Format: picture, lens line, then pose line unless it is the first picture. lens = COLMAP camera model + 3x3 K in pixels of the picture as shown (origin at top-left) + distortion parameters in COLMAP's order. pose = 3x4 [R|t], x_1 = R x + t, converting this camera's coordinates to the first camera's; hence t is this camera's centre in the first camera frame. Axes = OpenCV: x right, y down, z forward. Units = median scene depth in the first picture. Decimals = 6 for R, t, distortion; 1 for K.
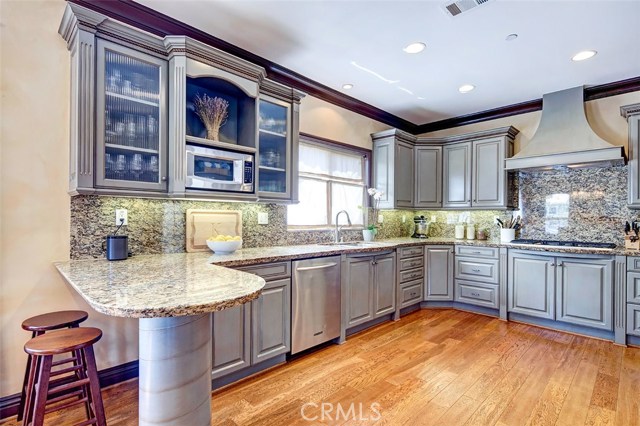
lens RADIAL K [[321.1, 0, 321.0], [0, 321.1, 214.9], [0, 0, 1]] dist [-0.014456, -0.000252]
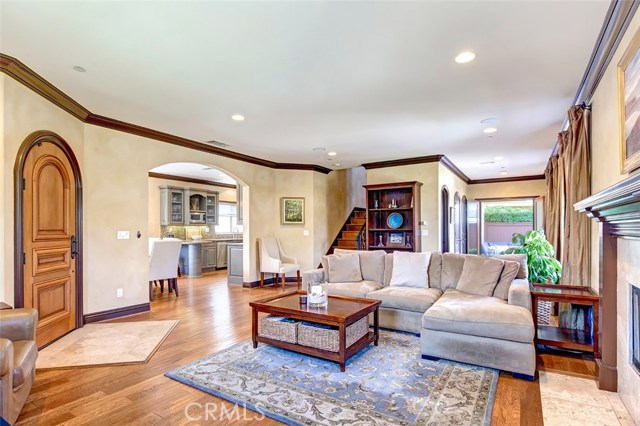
lens RADIAL K [[321.1, 0, 307.5], [0, 321.1, 227.2], [0, 0, 1]] dist [-0.014456, -0.000252]
pose [[0.982396, -0.010845, 0.186497, 0.240672], [0.010957, 0.999940, 0.000433, -0.013320], [-0.186491, 0.001618, 0.982455, -2.747919]]
